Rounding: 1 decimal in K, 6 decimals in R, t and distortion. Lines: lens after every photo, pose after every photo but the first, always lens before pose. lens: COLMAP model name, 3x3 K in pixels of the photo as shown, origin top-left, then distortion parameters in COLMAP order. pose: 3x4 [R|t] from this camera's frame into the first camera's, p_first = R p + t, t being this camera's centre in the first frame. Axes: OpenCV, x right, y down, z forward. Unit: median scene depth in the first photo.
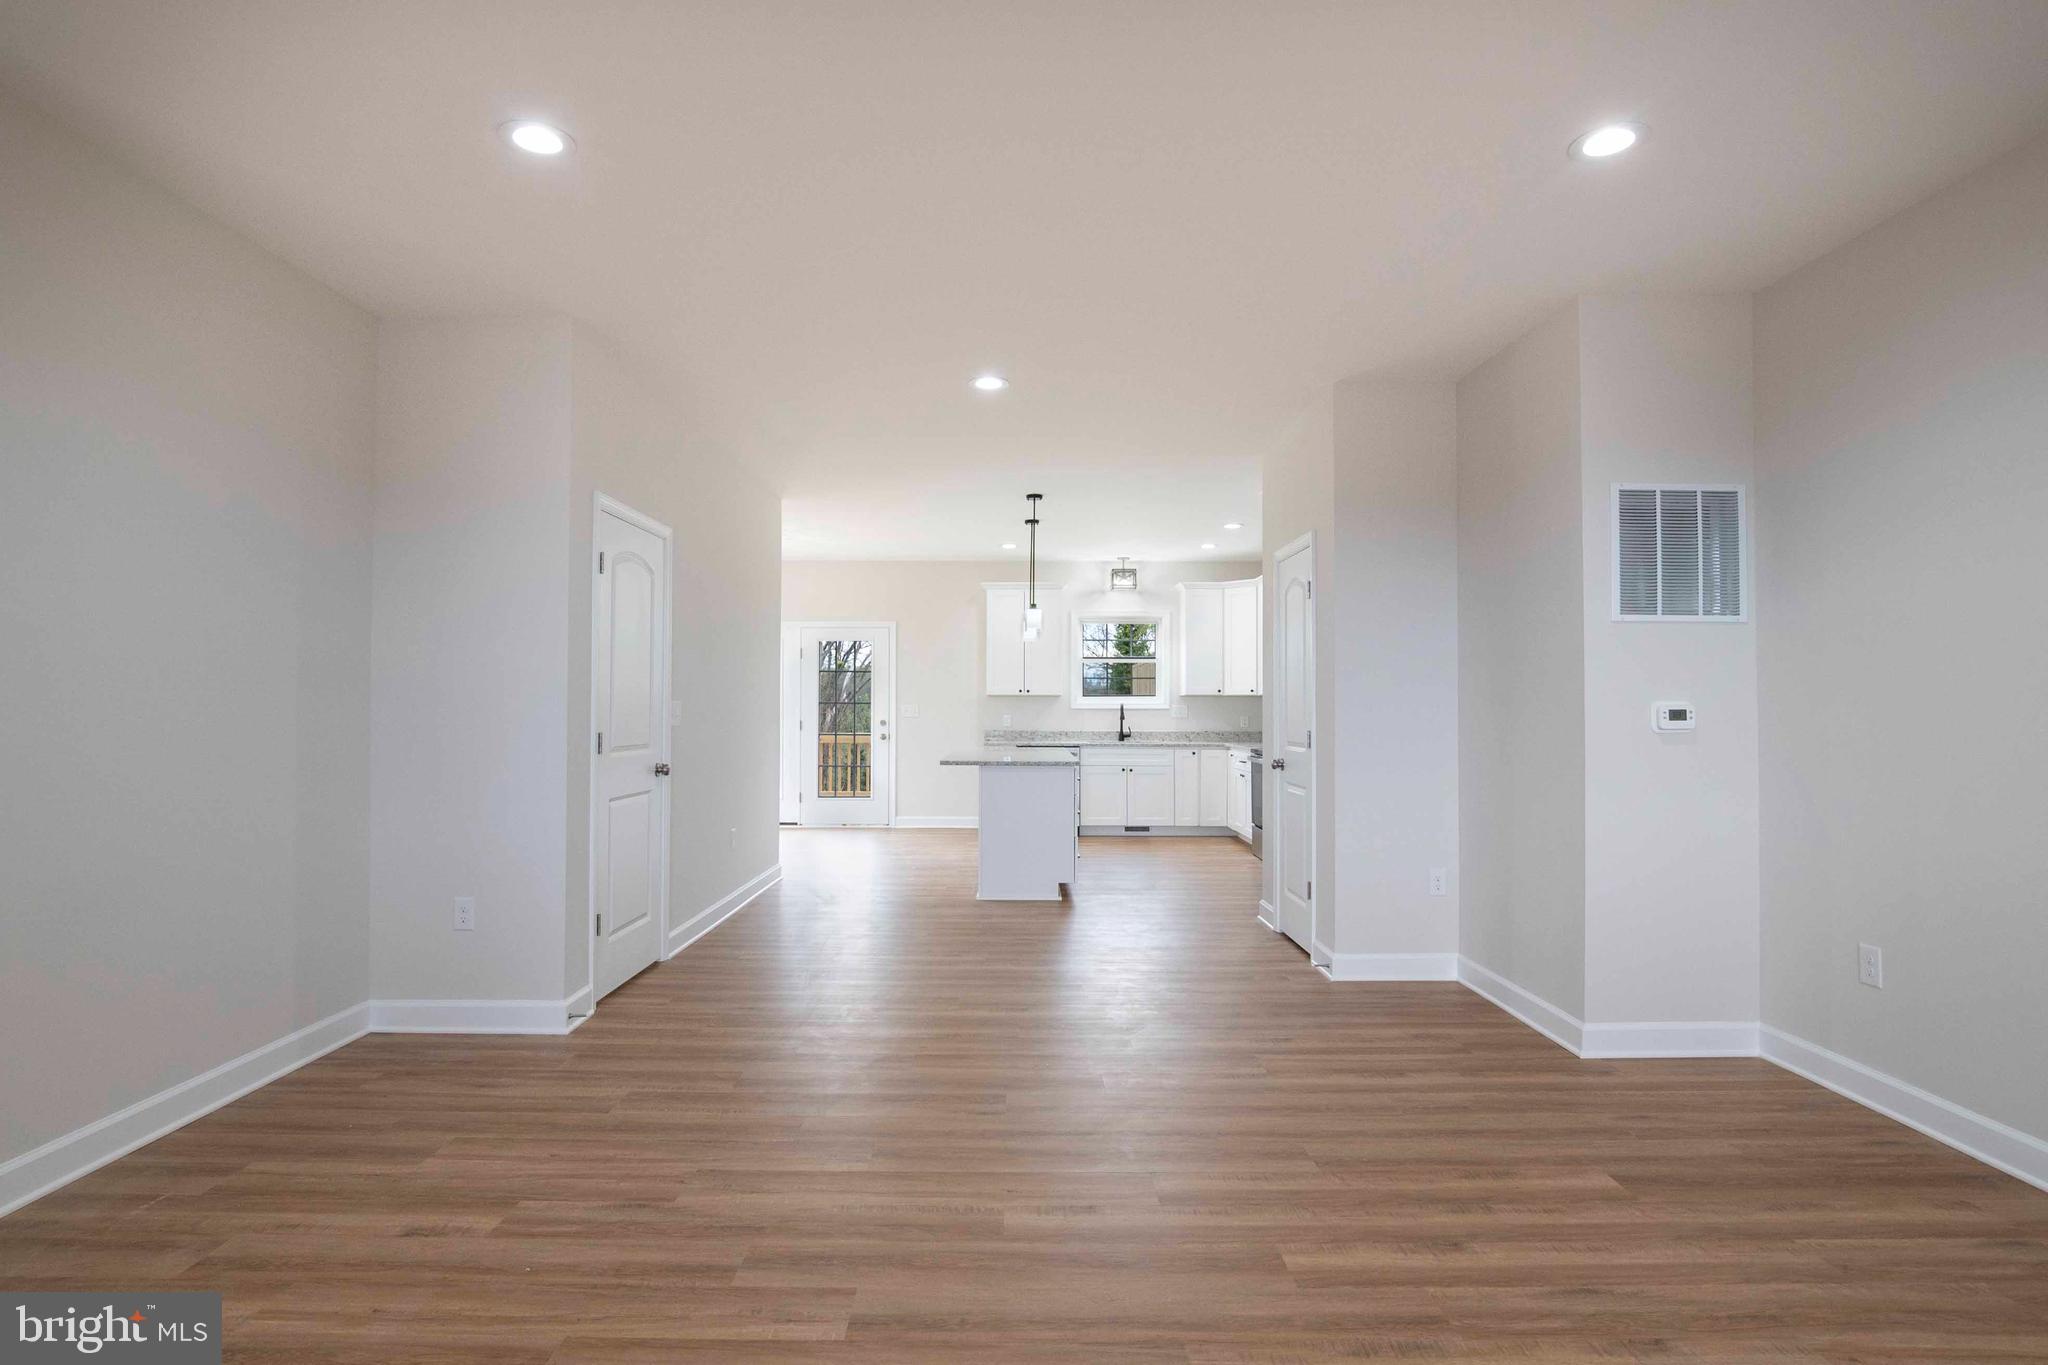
lens RADIAL K [[1010.6, 0, 1009.0], [0, 1010.6, 688.5], [0, 0, 1]] dist [-0.029949, 0.009570]
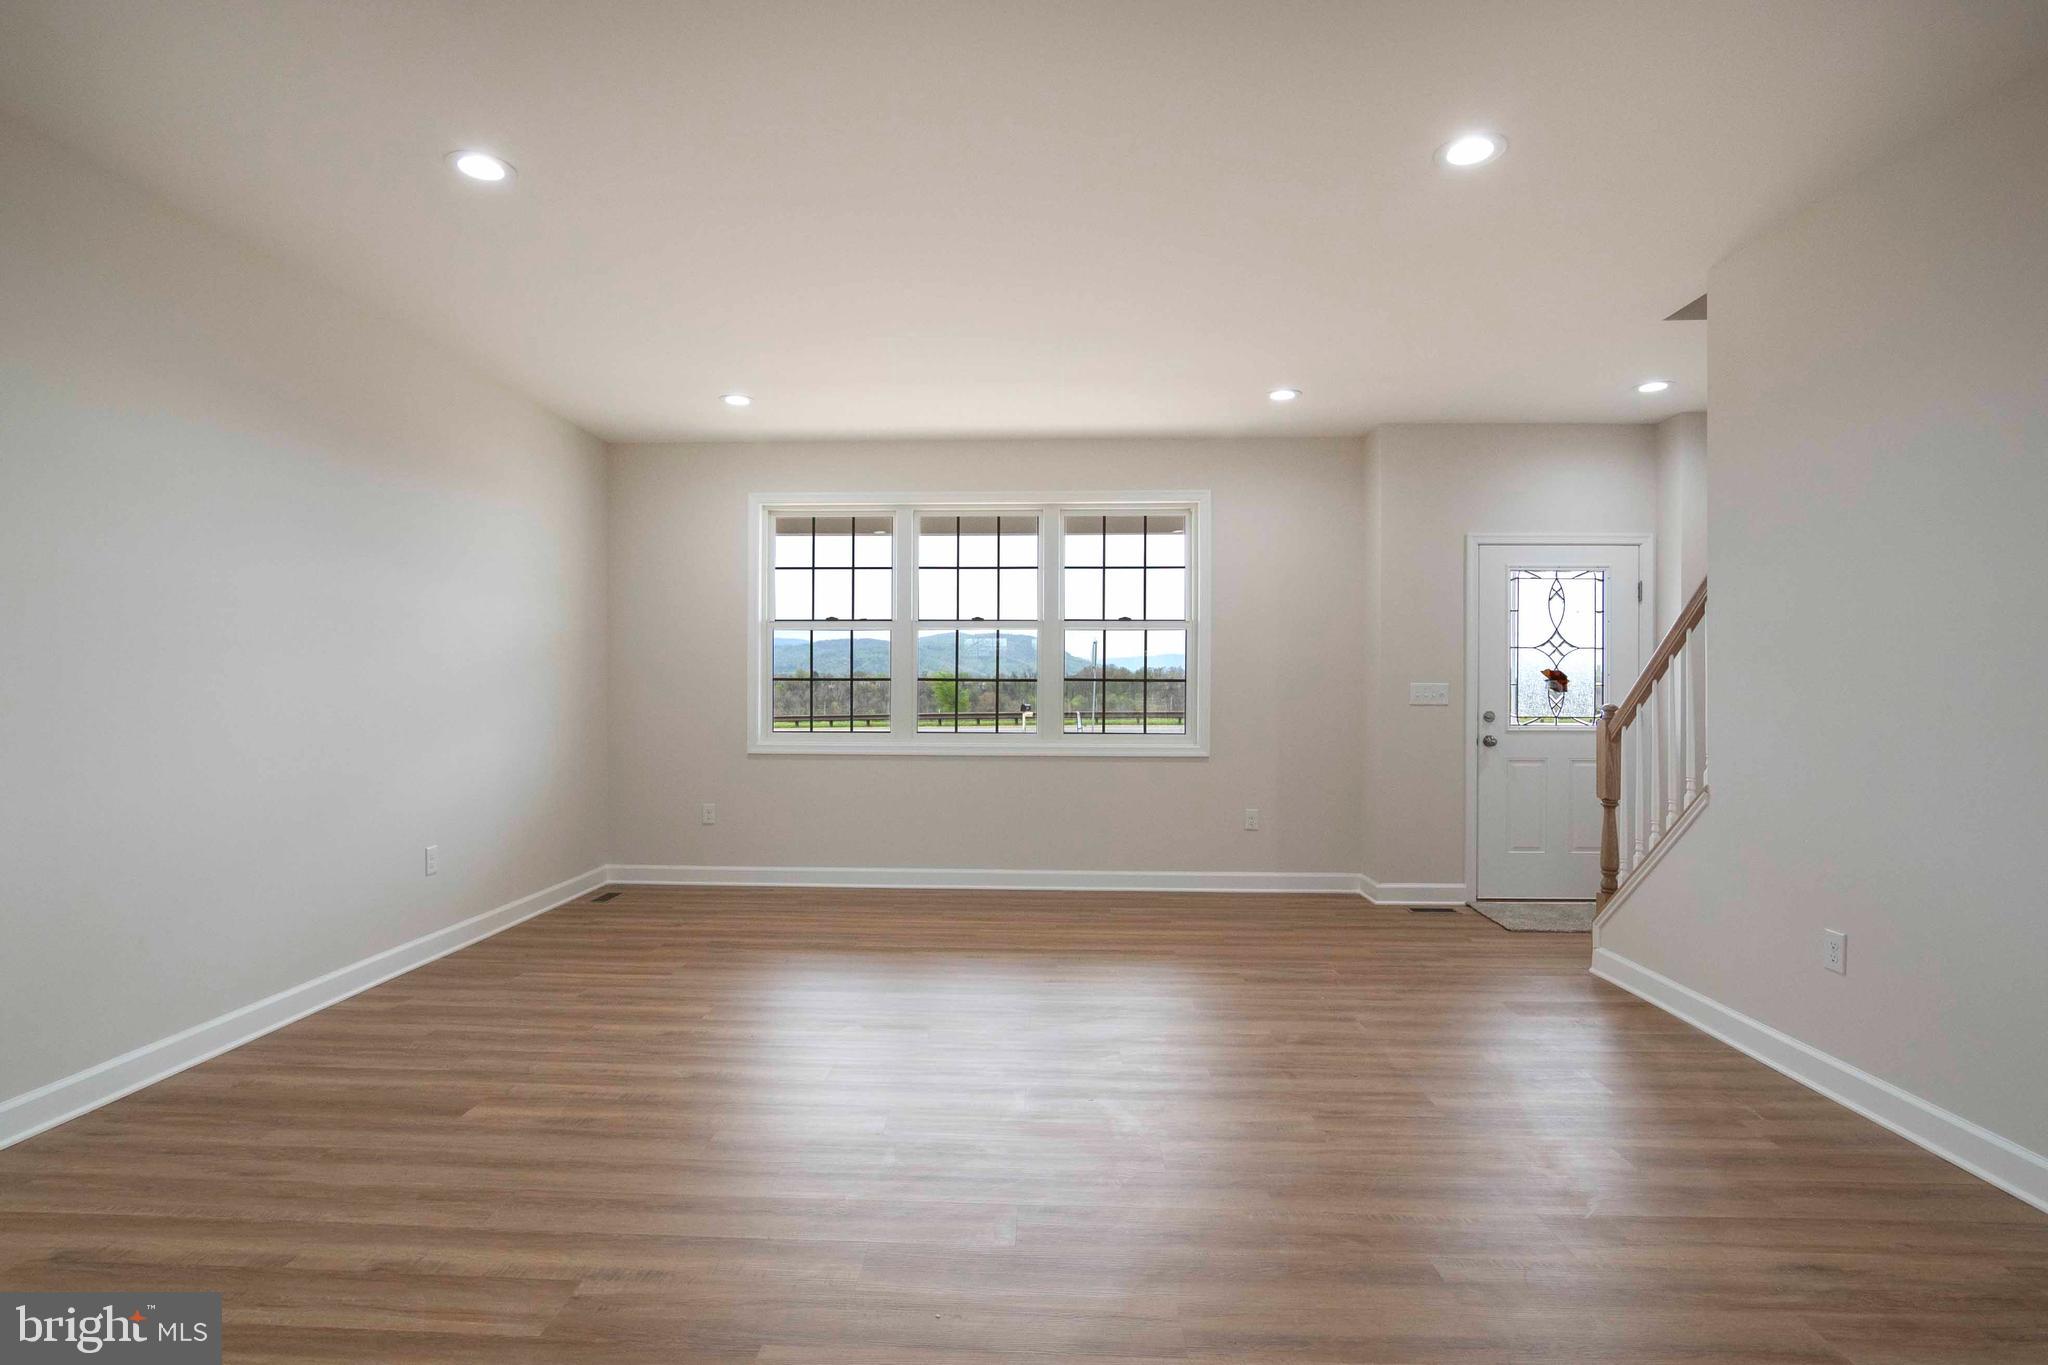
lens RADIAL K [[1005.8, 0, 1010.9], [0, 1005.8, 687.7], [0, 0, 1]] dist [-0.021886, 0.008710]
pose [[-0.999168, -0.007714, 0.040043, -0.011695], [-0.008475, 0.999786, -0.018872, 0.017141], [-0.039889, -0.019196, -0.999020, 0.827258]]
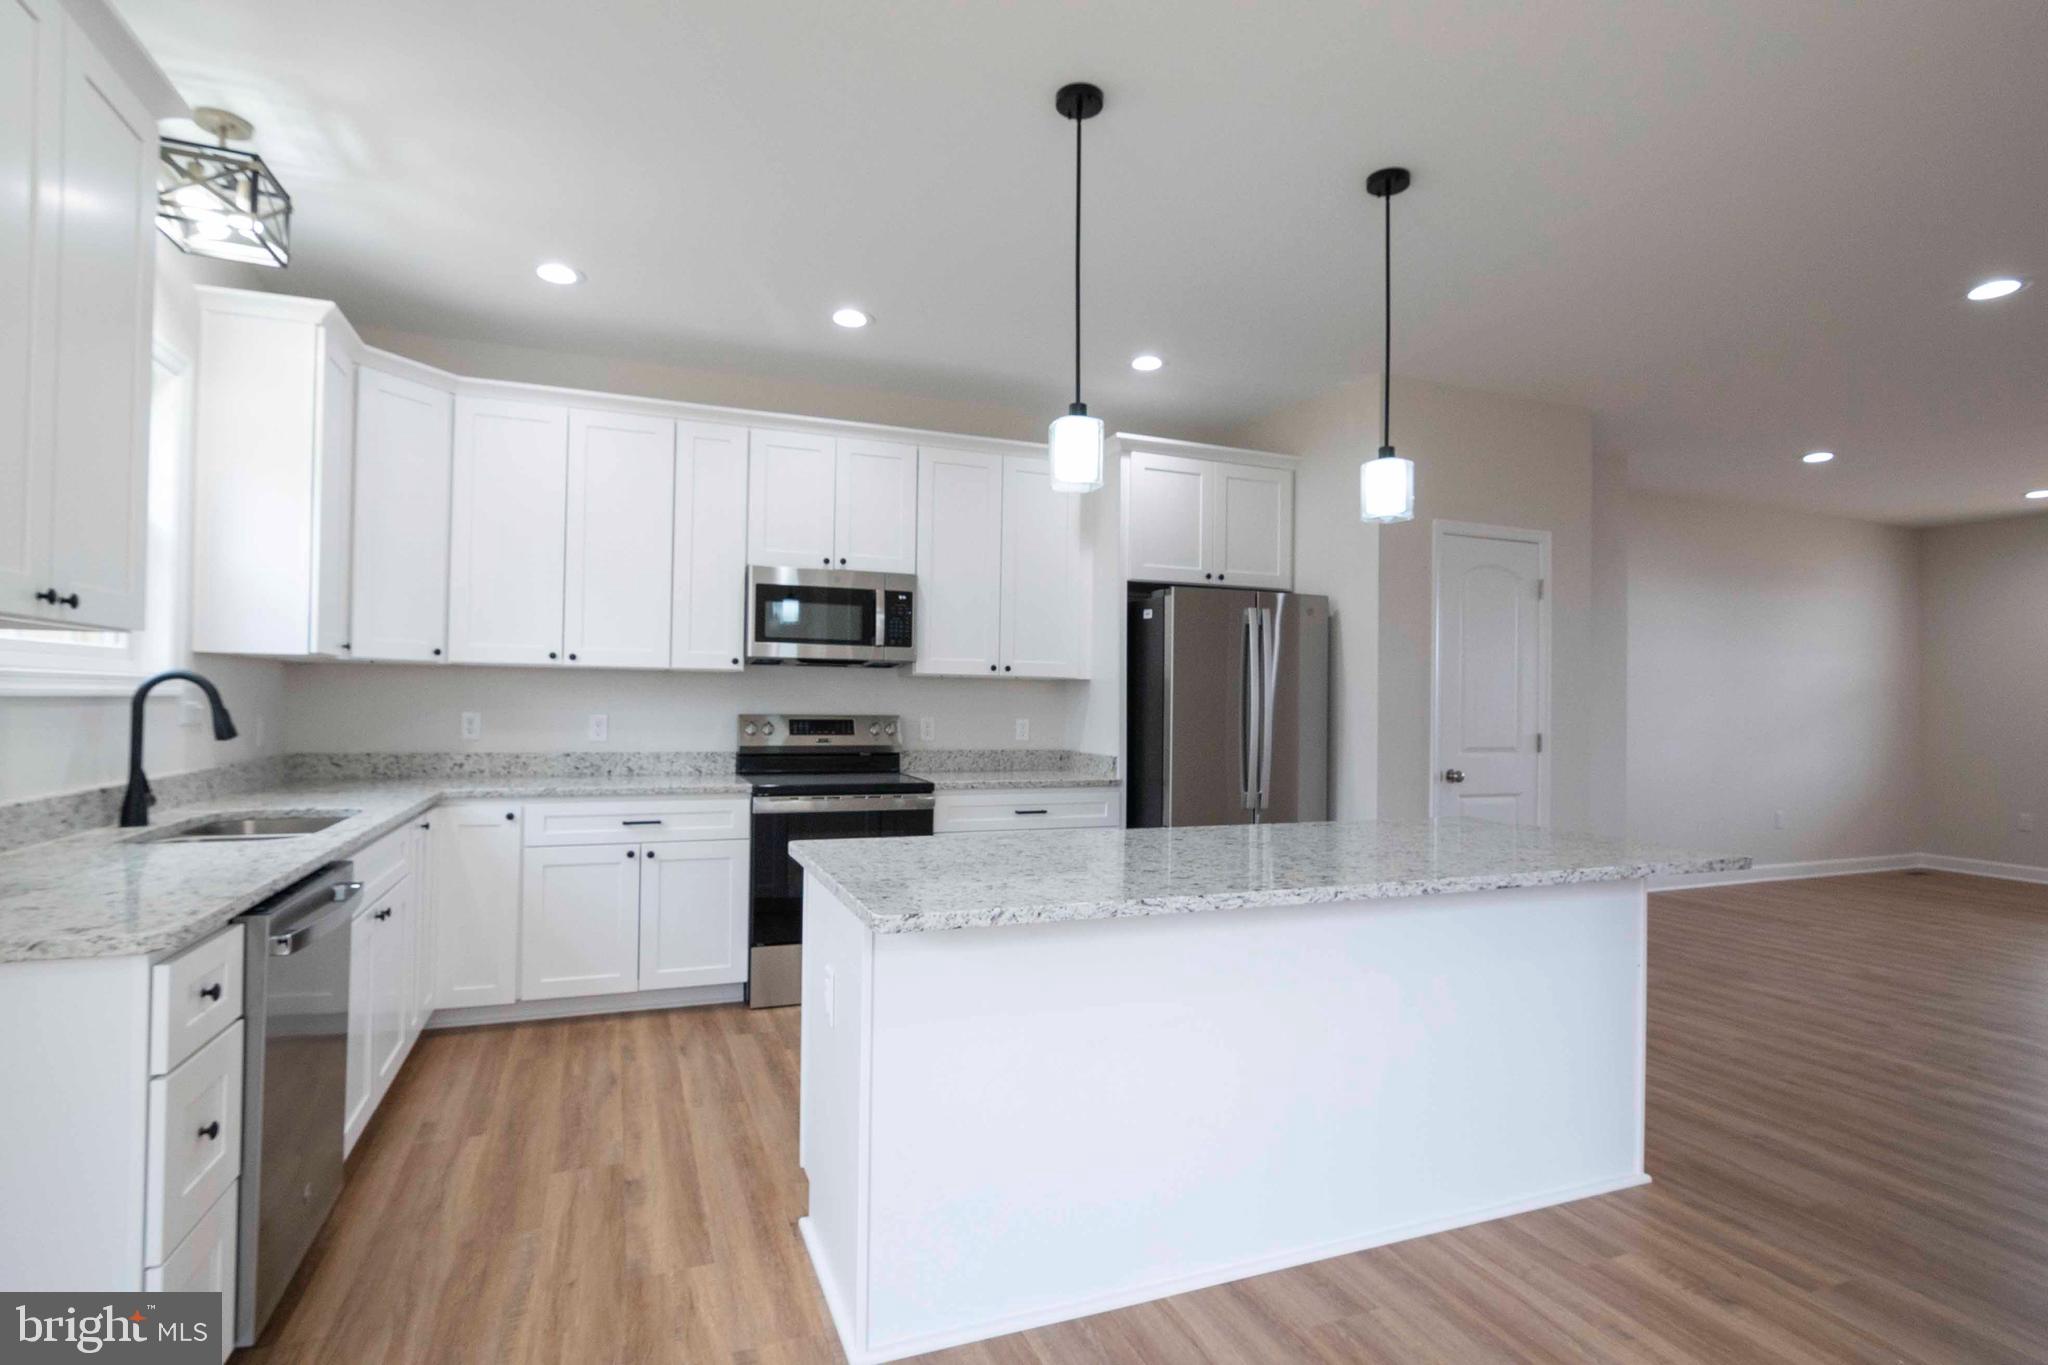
lens RADIAL K [[1005.8, 0, 1010.9], [0, 1005.8, 687.7], [0, 0, 1]] dist [-0.021886, 0.008710]
pose [[-0.371971, 0.004338, 0.928234, -0.310083], [-0.032145, 0.999329, -0.017552, 0.023561], [-0.927688, -0.036367, -0.371582, 1.390356]]
